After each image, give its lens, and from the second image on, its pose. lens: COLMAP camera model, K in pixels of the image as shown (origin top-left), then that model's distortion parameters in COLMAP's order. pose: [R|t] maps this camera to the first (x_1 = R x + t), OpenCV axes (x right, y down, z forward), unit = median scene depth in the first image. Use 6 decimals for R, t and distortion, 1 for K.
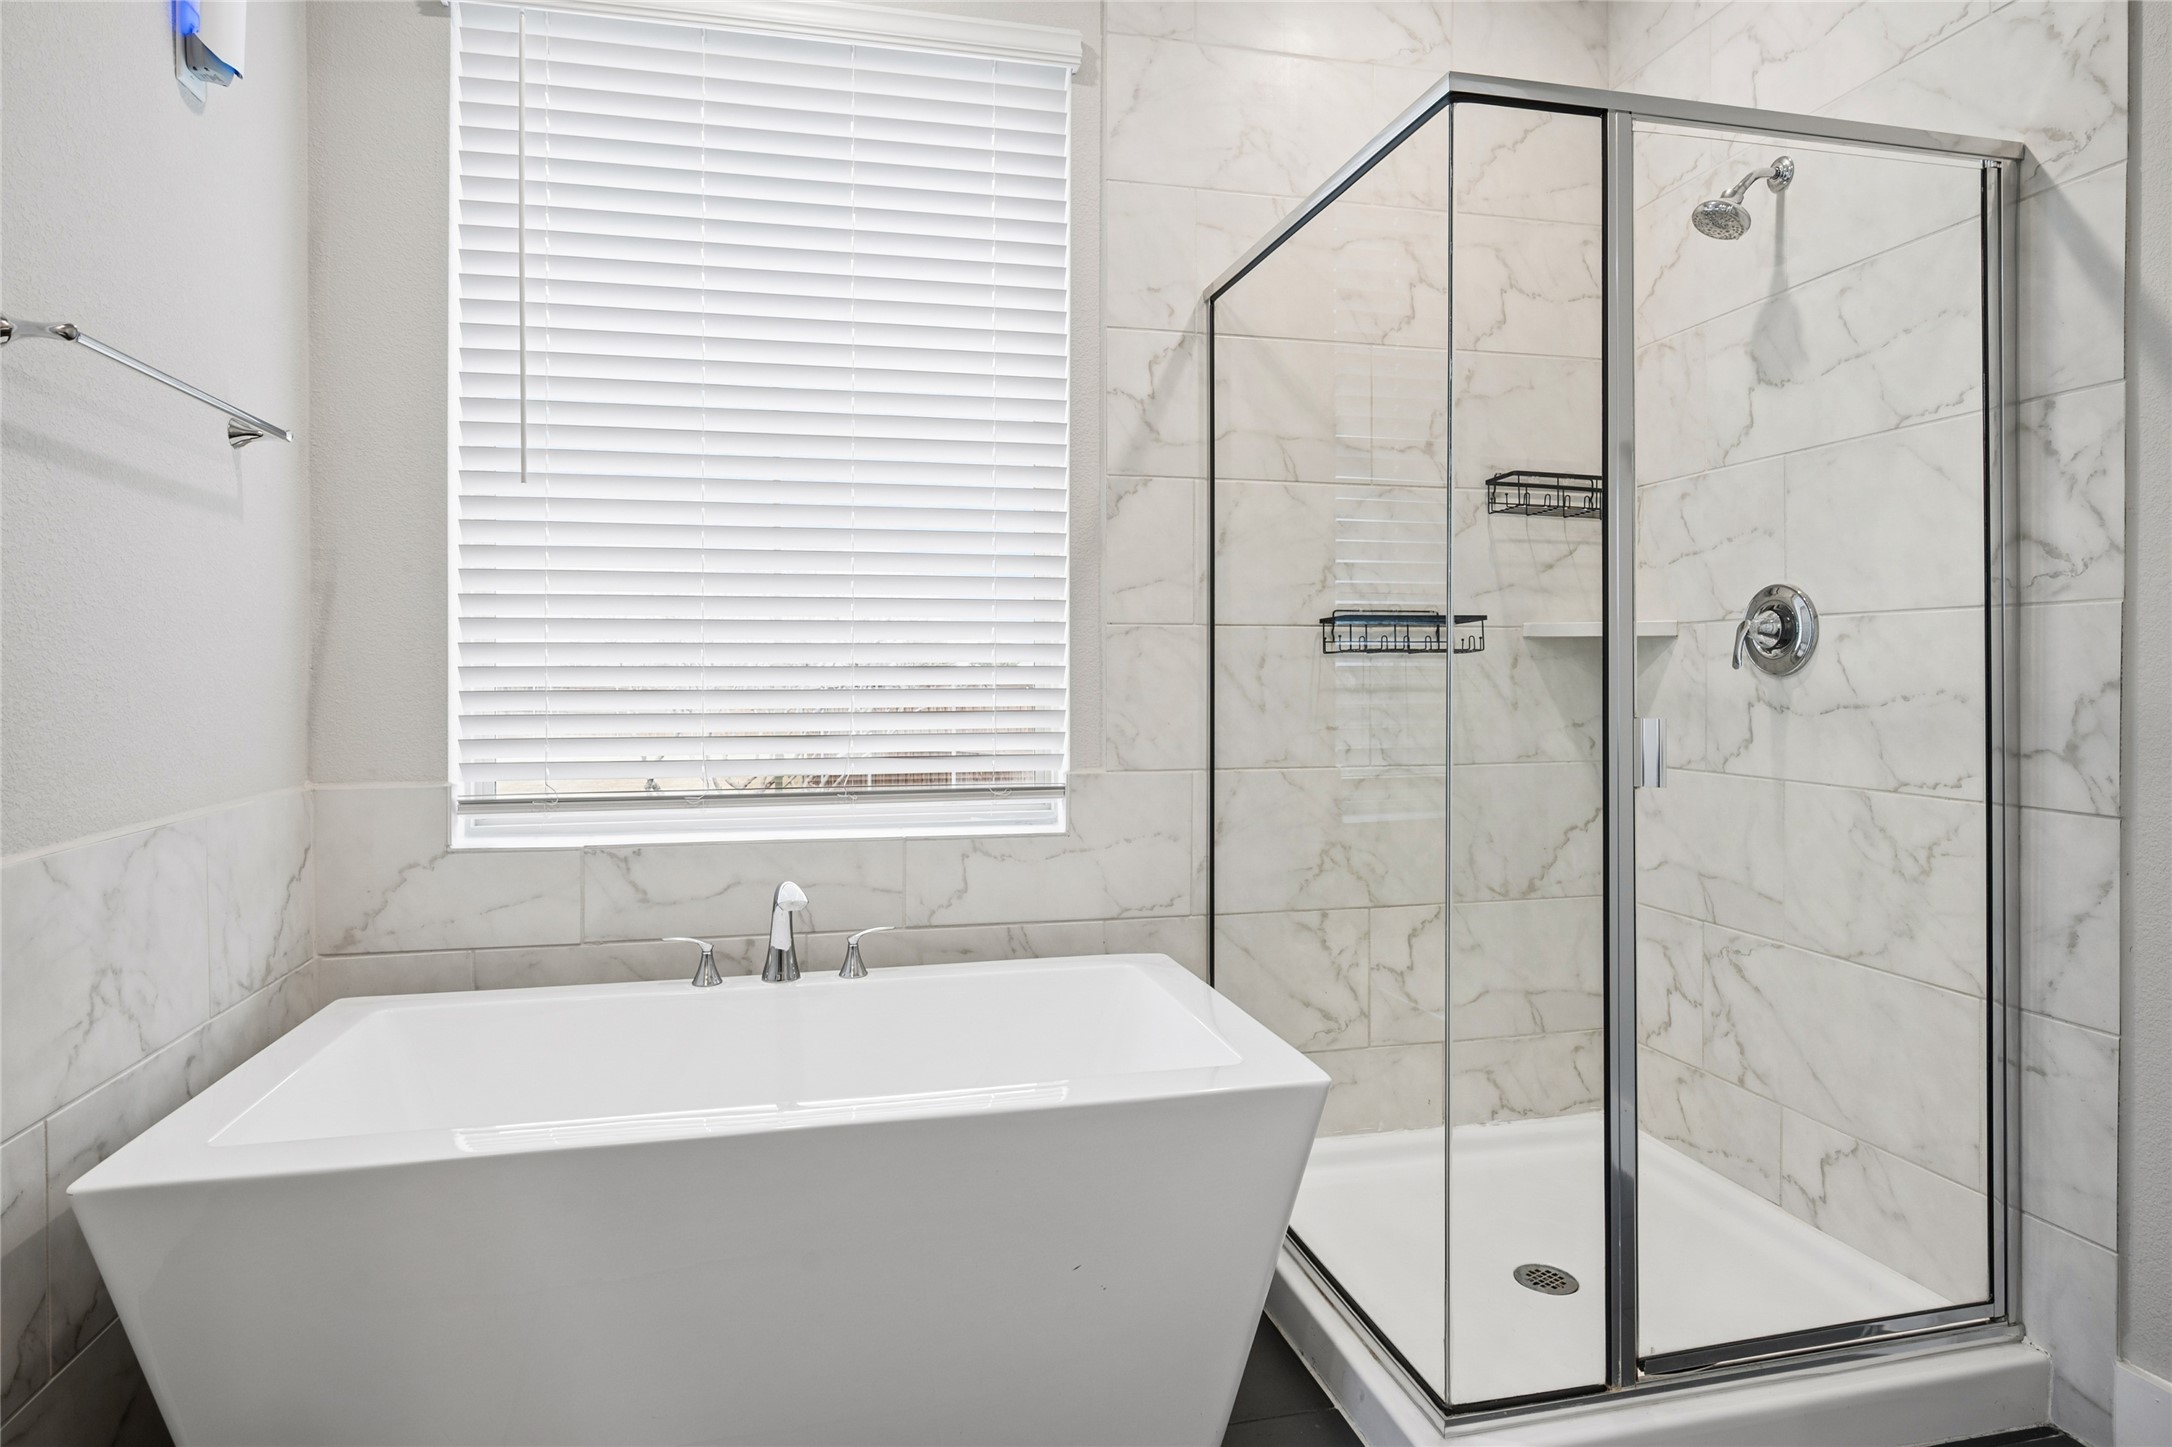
lens RADIAL K [[1197.6, 0, 1054.8], [0, 1197.6, 678.0], [0, 0, 1]] dist [0.003138, -0.005171]
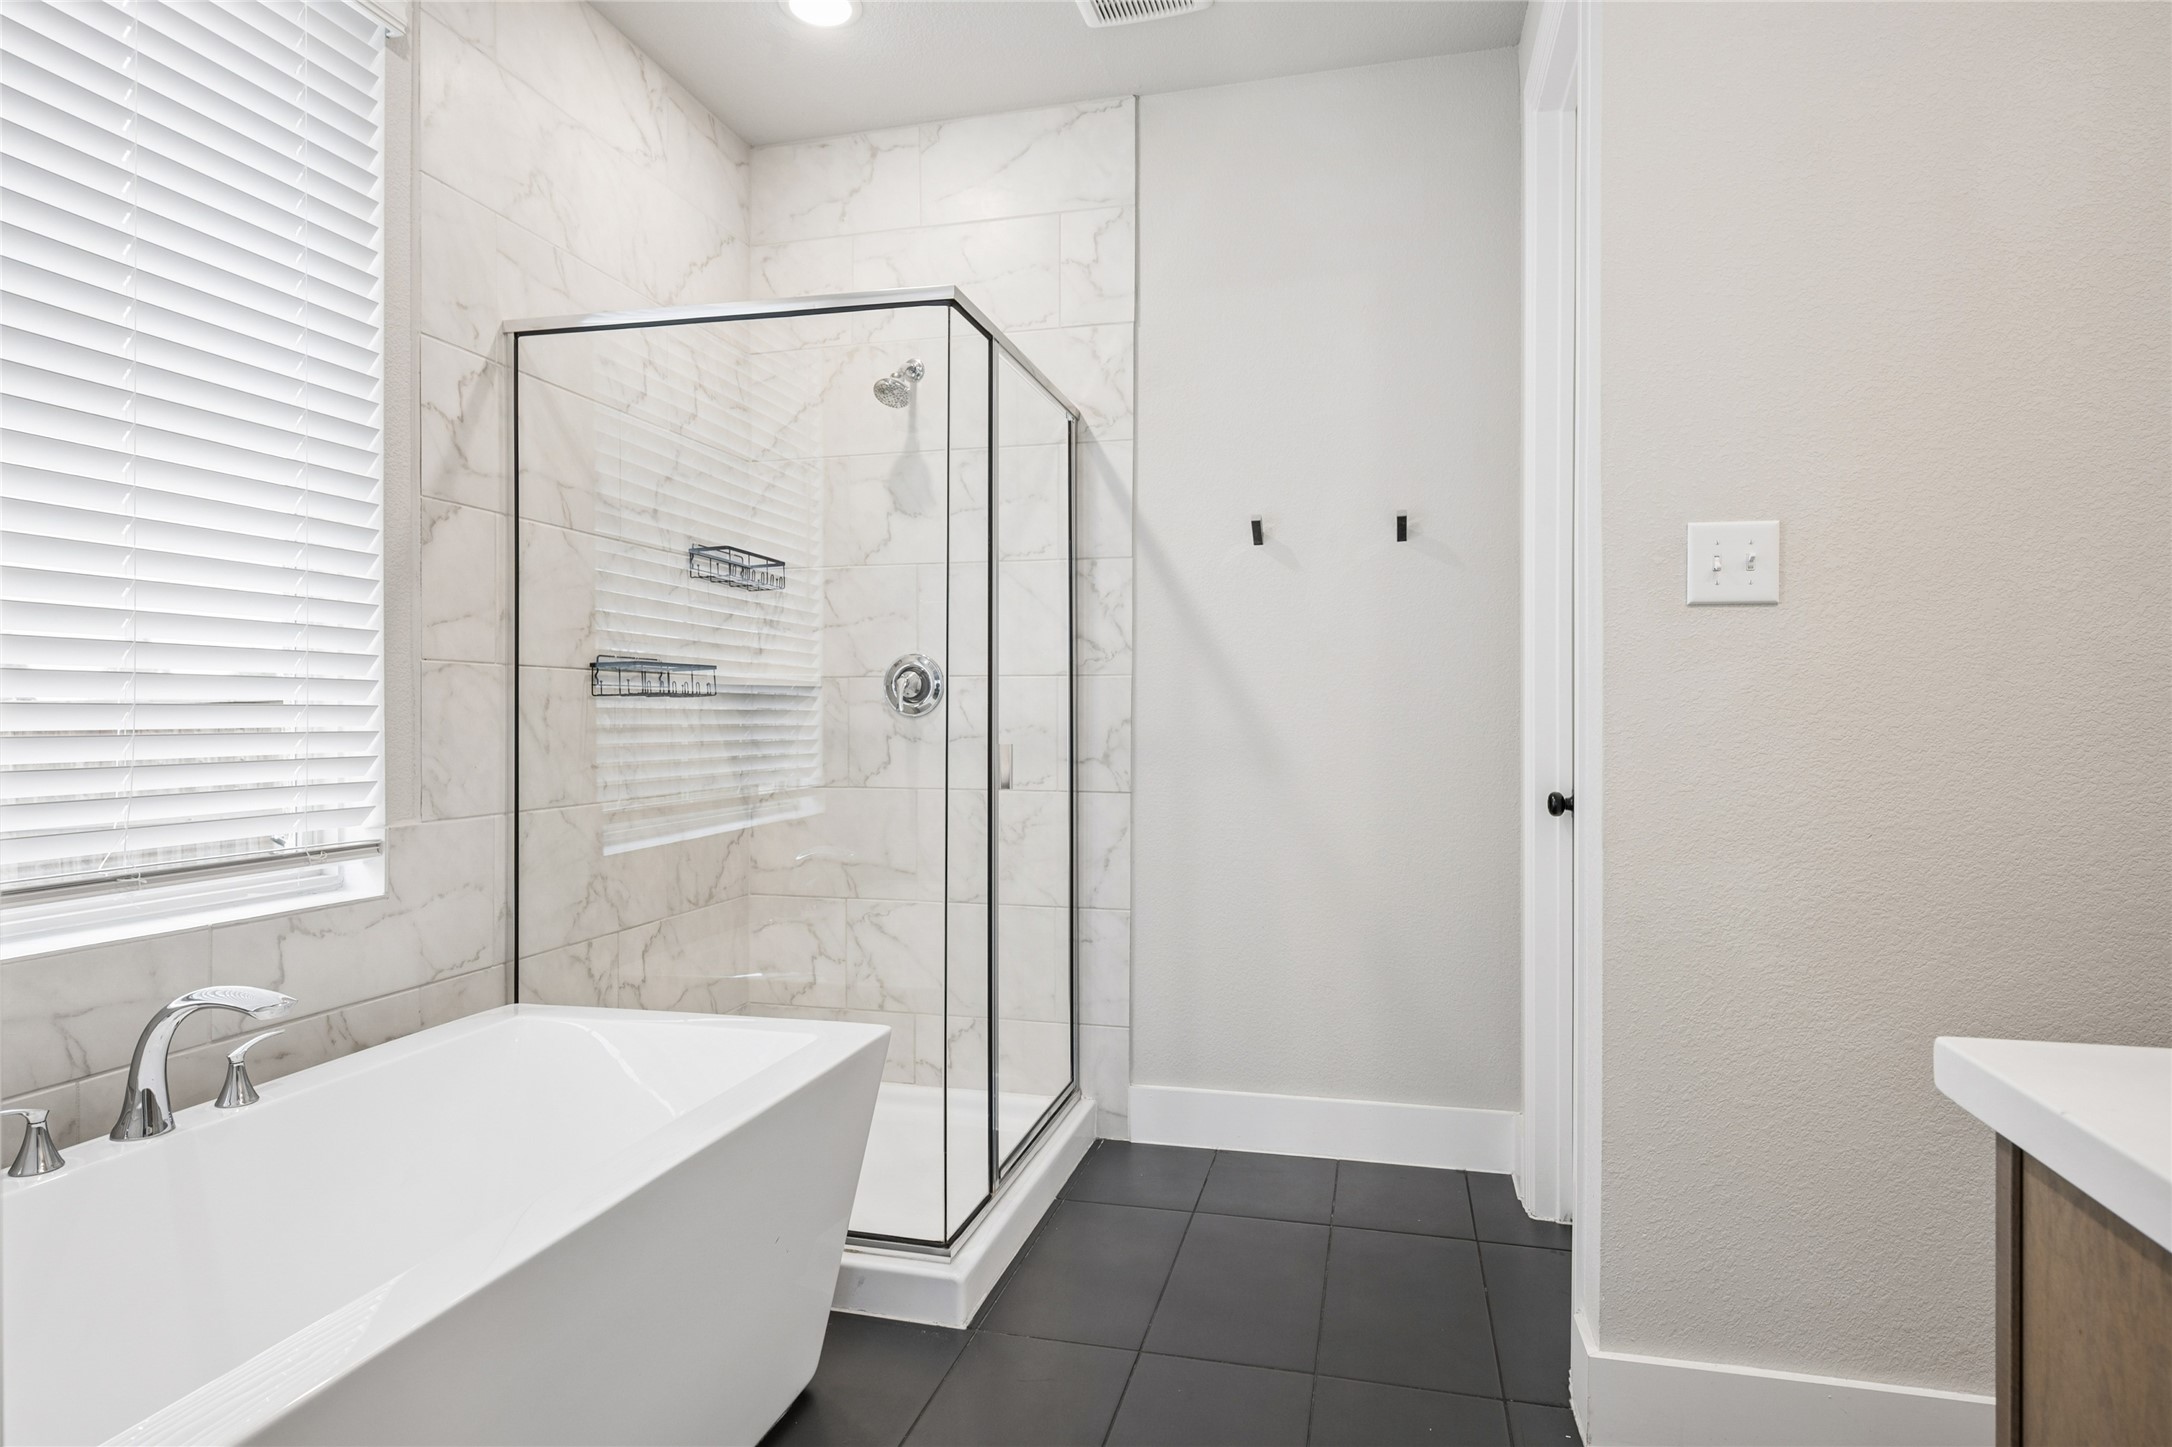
lens RADIAL K [[1197.6, 0, 1074.2], [0, 1197.6, 718.1], [0, 0, 1]] dist [0.003138, -0.005171]
pose [[0.464868, -0.000316, 0.885380, -0.533017], [0.003636, 0.999992, -0.001553, 0.002586], [-0.885372, 0.003941, 0.464866, 0.141971]]
